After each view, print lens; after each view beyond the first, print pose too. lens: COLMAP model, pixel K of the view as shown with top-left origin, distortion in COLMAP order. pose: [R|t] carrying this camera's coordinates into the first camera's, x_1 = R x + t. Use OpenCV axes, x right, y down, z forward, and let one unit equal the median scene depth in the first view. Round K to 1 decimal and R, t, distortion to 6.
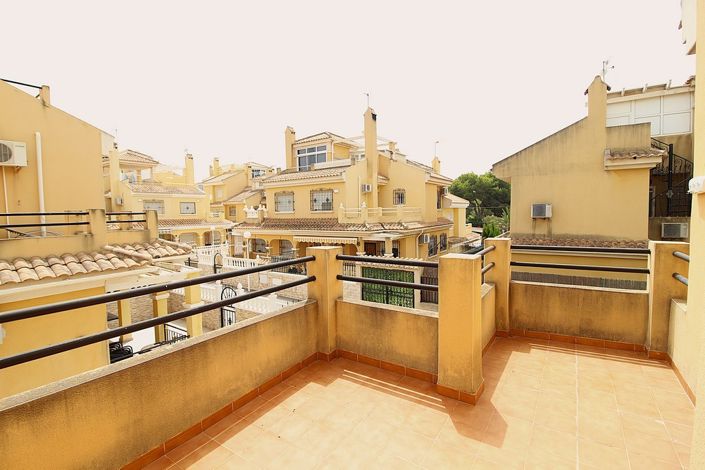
lens RADIAL K [[334.4, 0, 351.5], [0, 334.4, 233.3], [0, 0, 1]] dist [-0.020102, -0.000211]
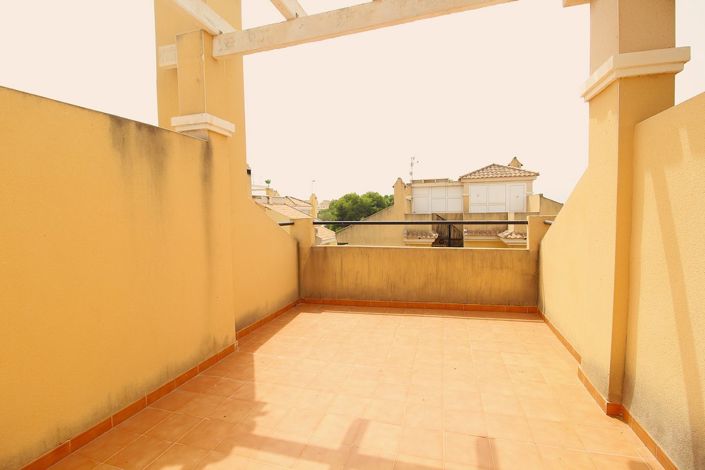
lens RADIAL K [[334.4, 0, 352.1], [0, 334.4, 235.0], [0, 0, 1]] dist [-0.020102, -0.000211]
pose [[0.955146, -0.020688, 0.295413, 0.098150], [0.021254, 0.999773, 0.001296, -0.199235], [-0.295373, 0.005041, 0.955369, -0.282238]]
